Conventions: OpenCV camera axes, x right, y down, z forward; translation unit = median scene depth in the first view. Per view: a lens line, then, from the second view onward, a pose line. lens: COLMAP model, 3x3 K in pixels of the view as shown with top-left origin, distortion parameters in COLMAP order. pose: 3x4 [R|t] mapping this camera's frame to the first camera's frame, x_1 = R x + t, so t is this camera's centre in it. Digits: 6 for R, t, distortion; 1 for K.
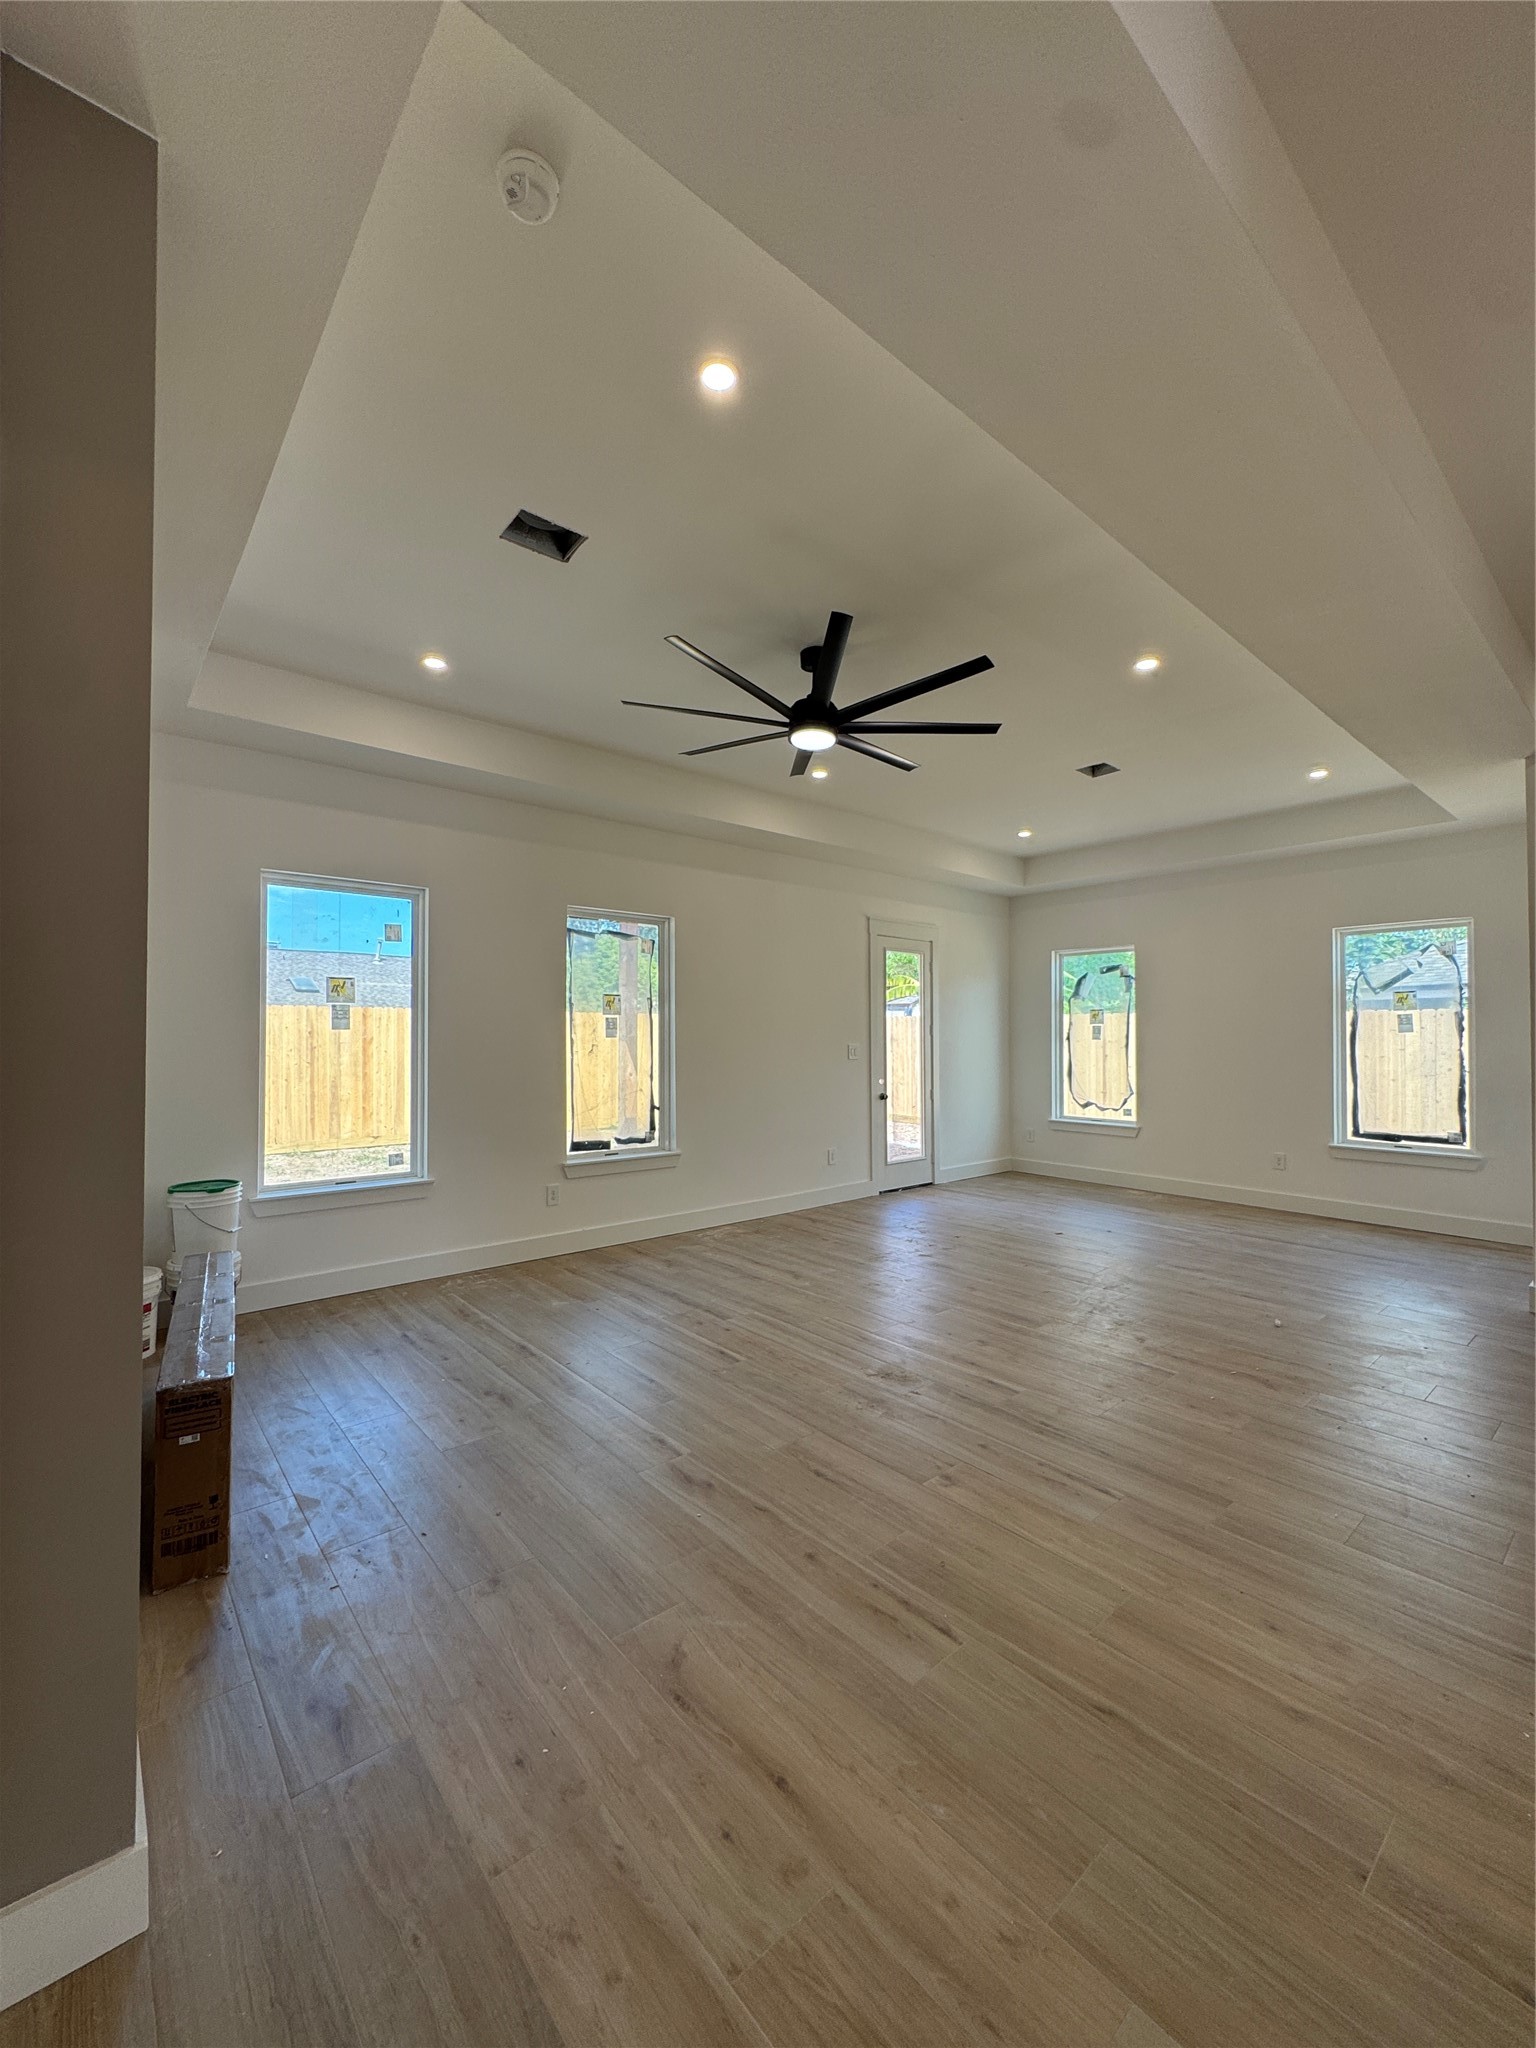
lens RADIAL K [[817.1, 0, 770.6], [0, 817.1, 1027.3], [0, 0, 1]] dist [-0.001123, 0.000043]
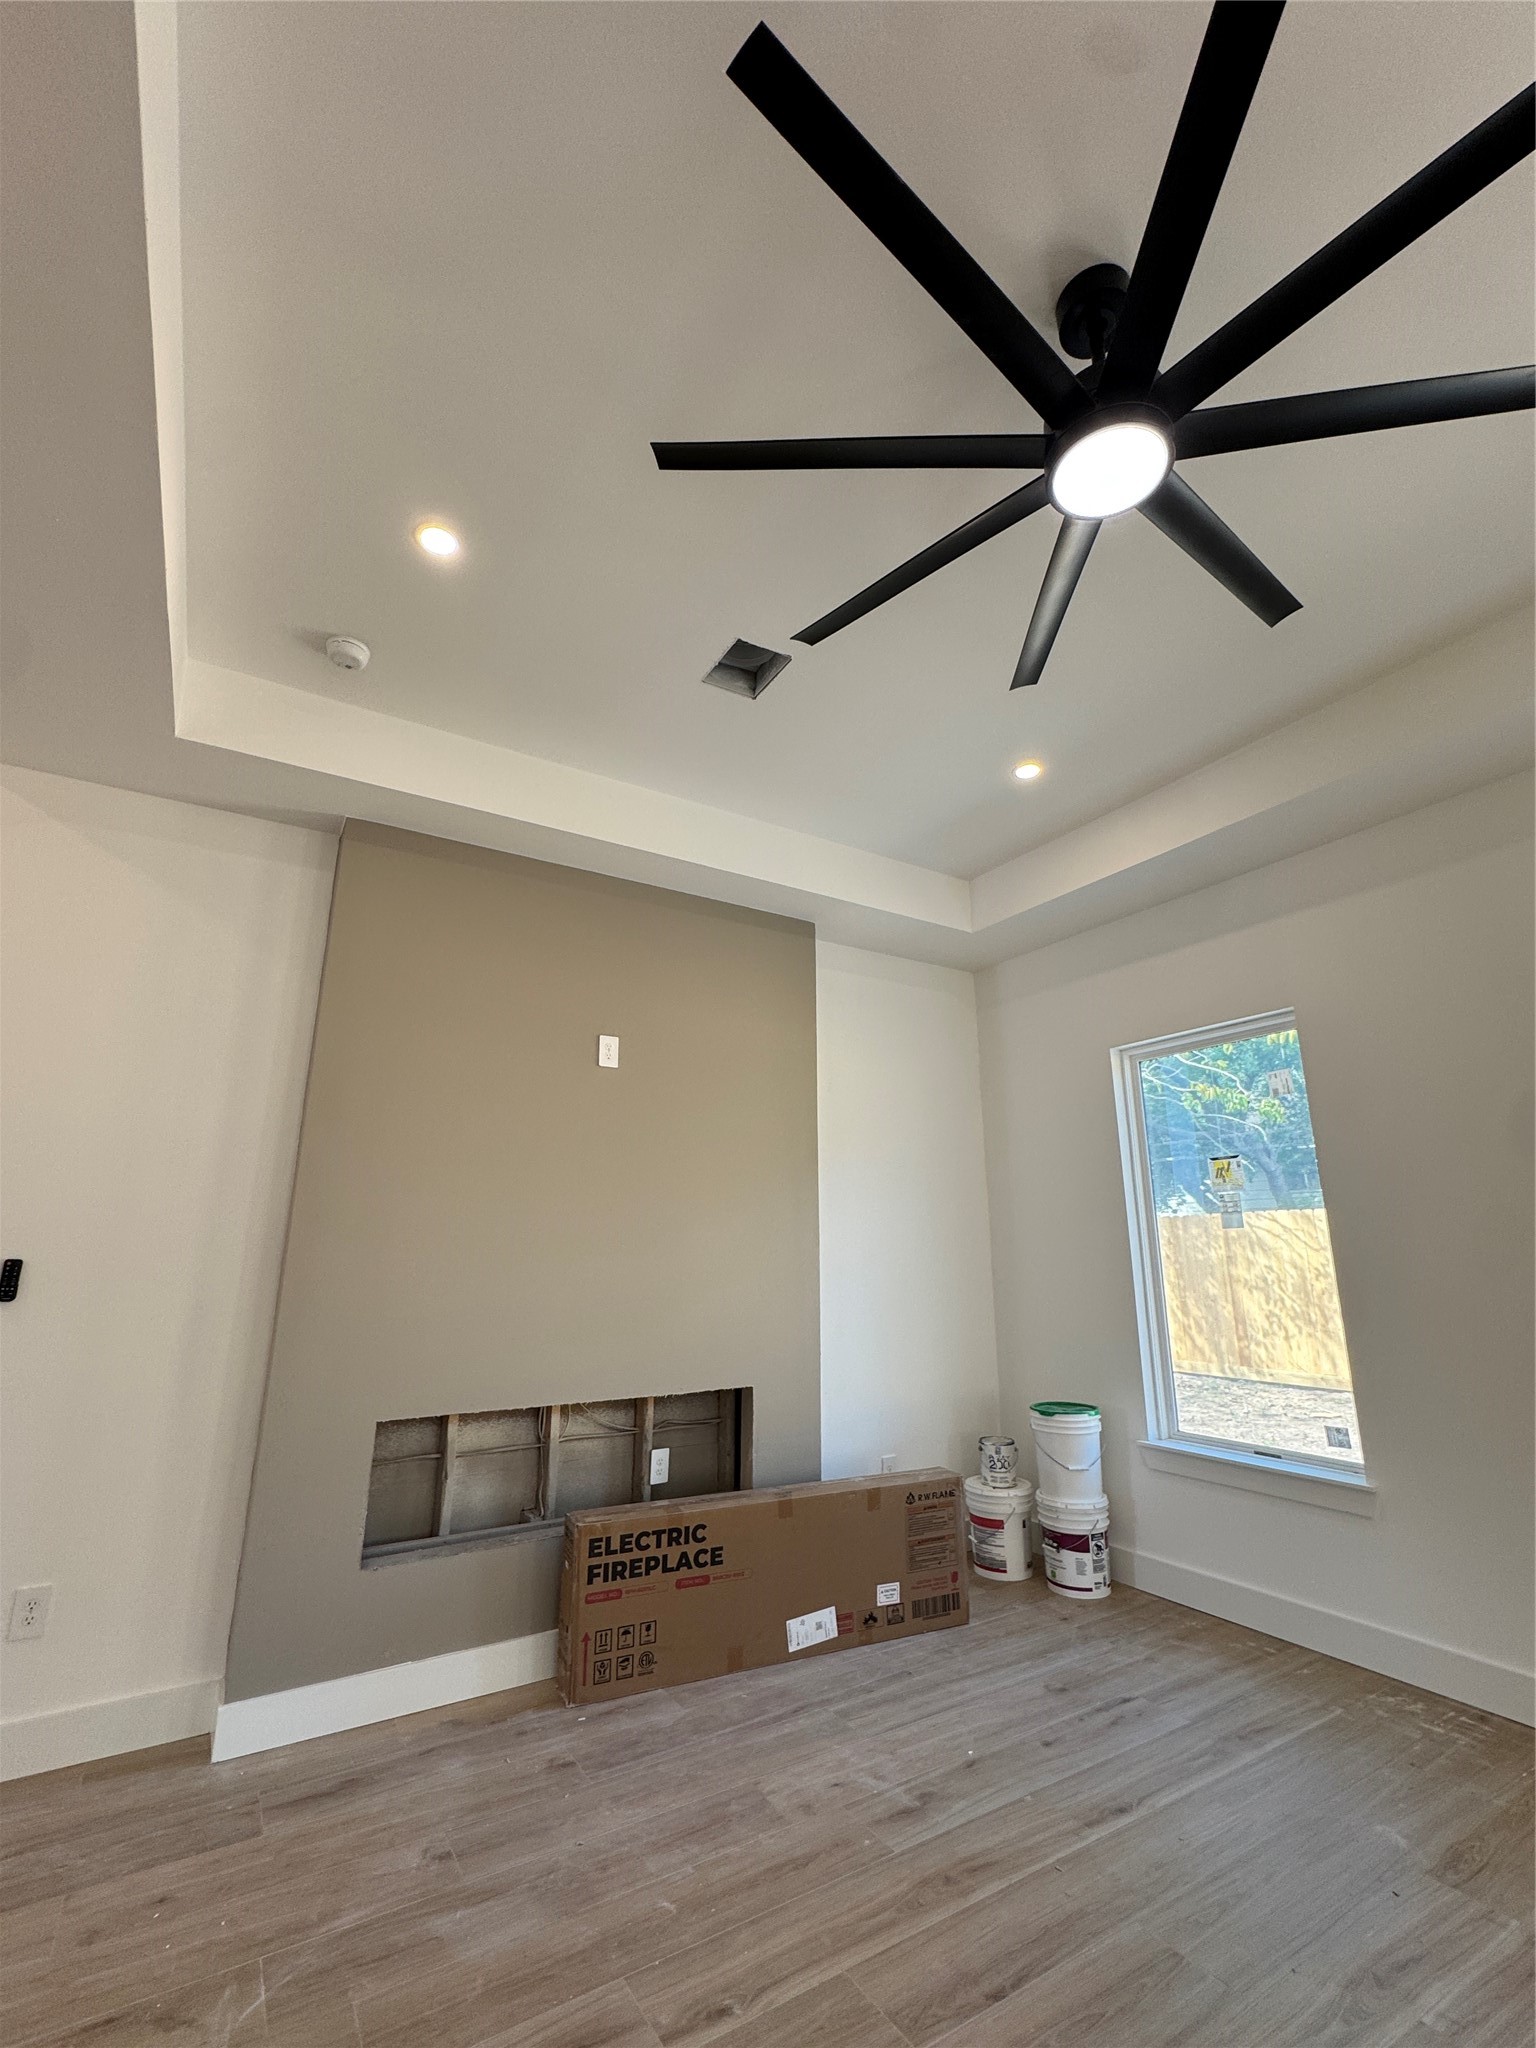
lens RADIAL K [[881.4, 0, 768.0], [0, 881.4, 1024.0], [0, 0, 1]] dist [-0.001968, -0.000410]
pose [[-0.156485, -0.253865, -0.954497, 0.284441], [0.017325, 0.965549, -0.259645, 0.019769], [0.987528, -0.057167, -0.146696, 0.579214]]
